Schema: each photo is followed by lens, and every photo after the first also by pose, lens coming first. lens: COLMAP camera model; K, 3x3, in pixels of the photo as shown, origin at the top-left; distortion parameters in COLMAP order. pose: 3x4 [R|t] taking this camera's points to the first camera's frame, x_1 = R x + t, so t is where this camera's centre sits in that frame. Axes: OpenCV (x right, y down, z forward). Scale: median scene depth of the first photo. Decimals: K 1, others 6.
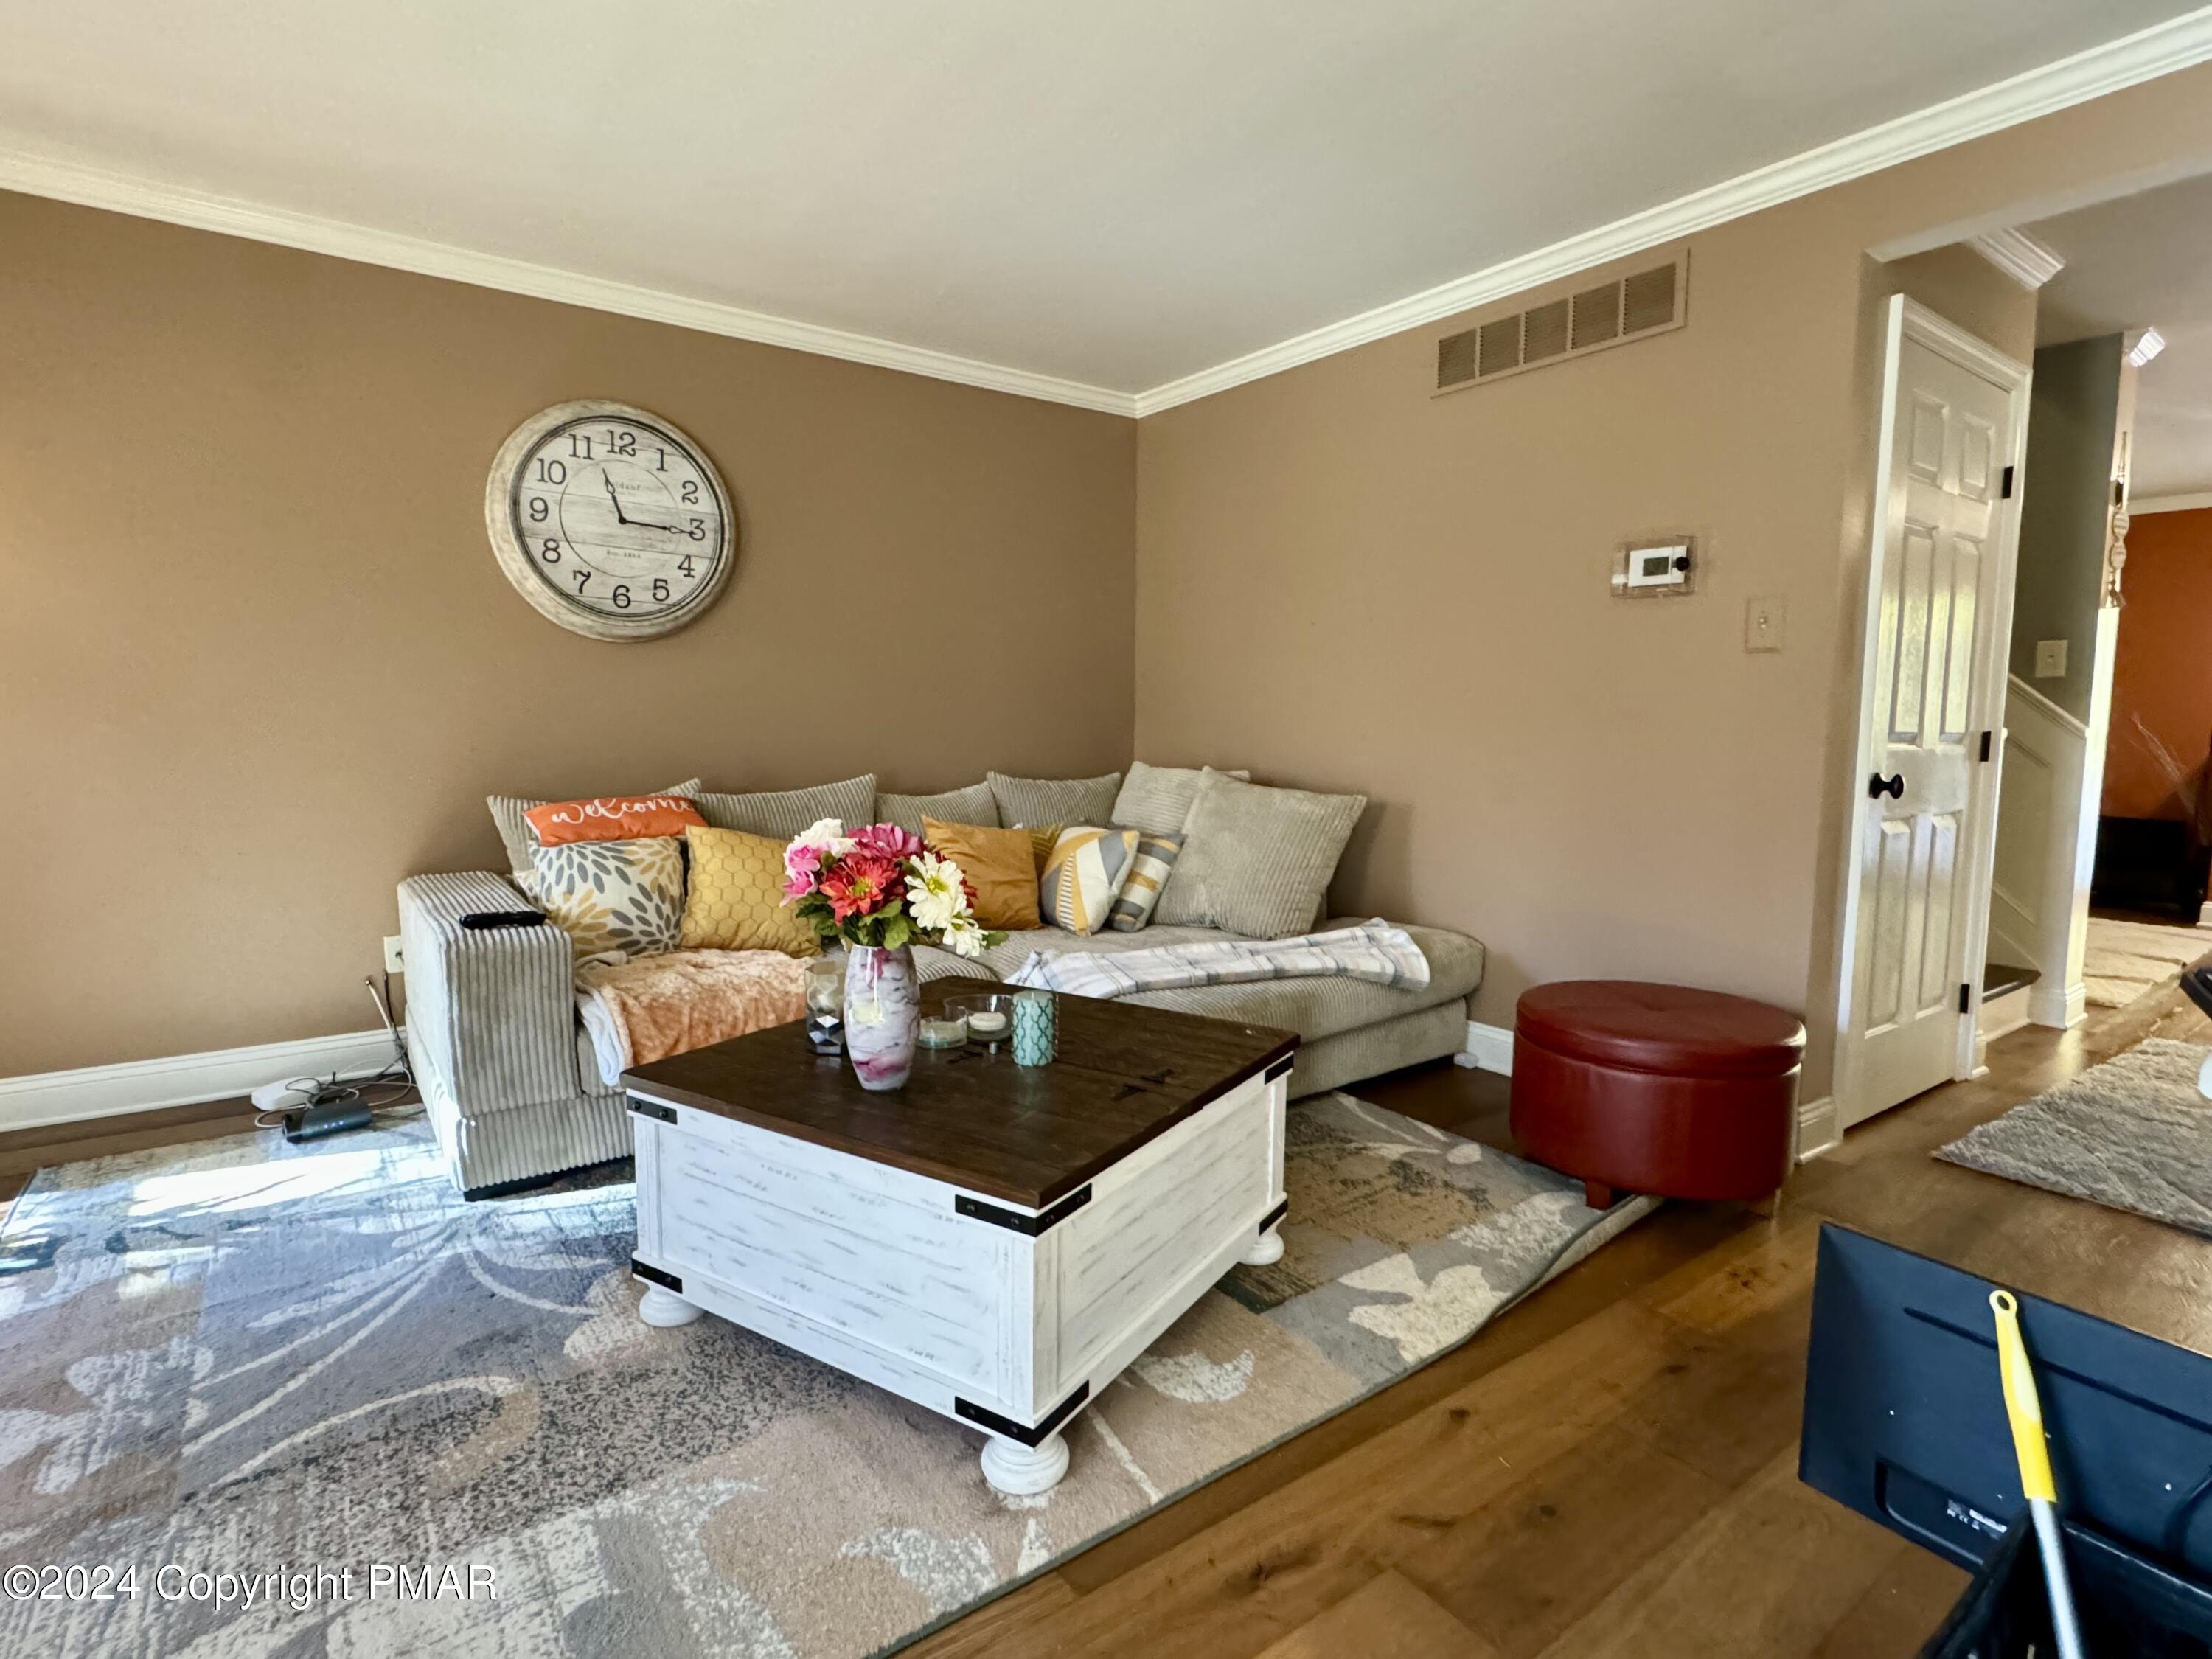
lens RADIAL K [[1117.1, 0, 1097.6], [0, 1117.1, 828.8], [0, 0, 1]] dist [-0.001477, 0.000001]
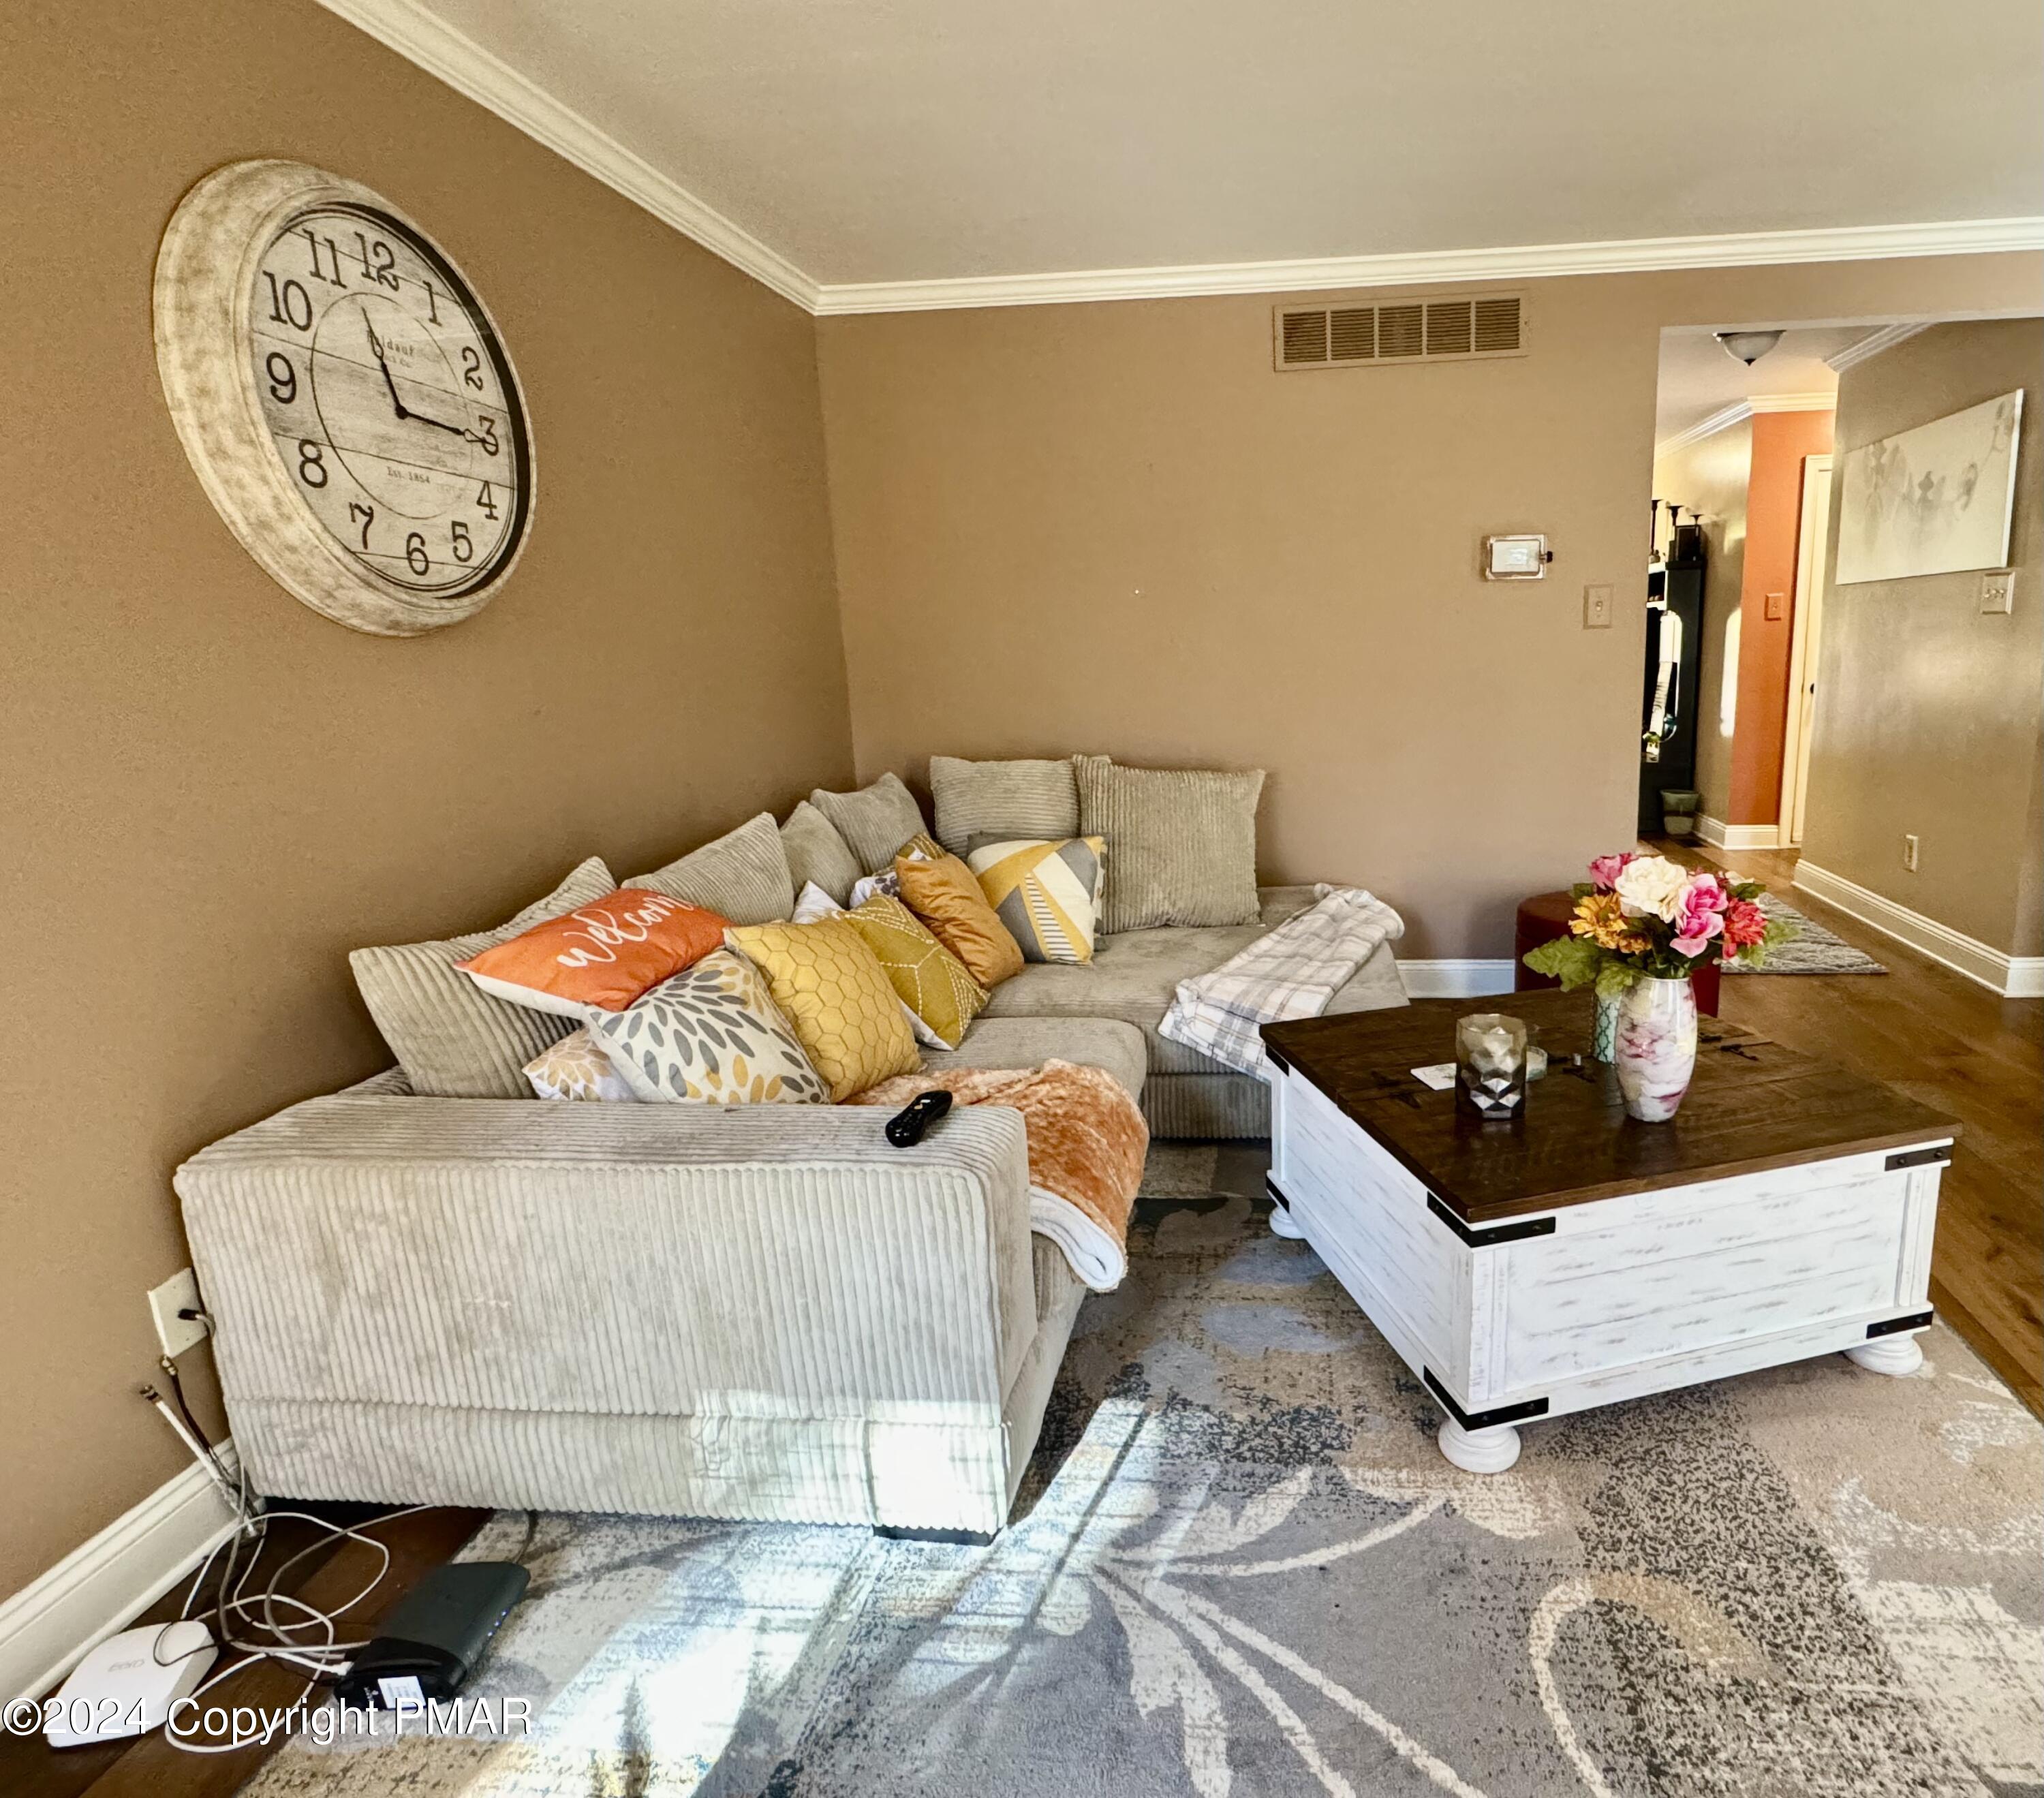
lens RADIAL K [[1285.1, 0, 1024.7], [0, 1285.1, 906.8], [0, 0, 1]] dist [0.001275, -0.001023]
pose [[0.658941, -0.185666, 0.728920, -0.743493], [0.110943, 0.982449, 0.149951, -0.101008], [-0.743968, -0.017940, 0.667975, 0.357039]]
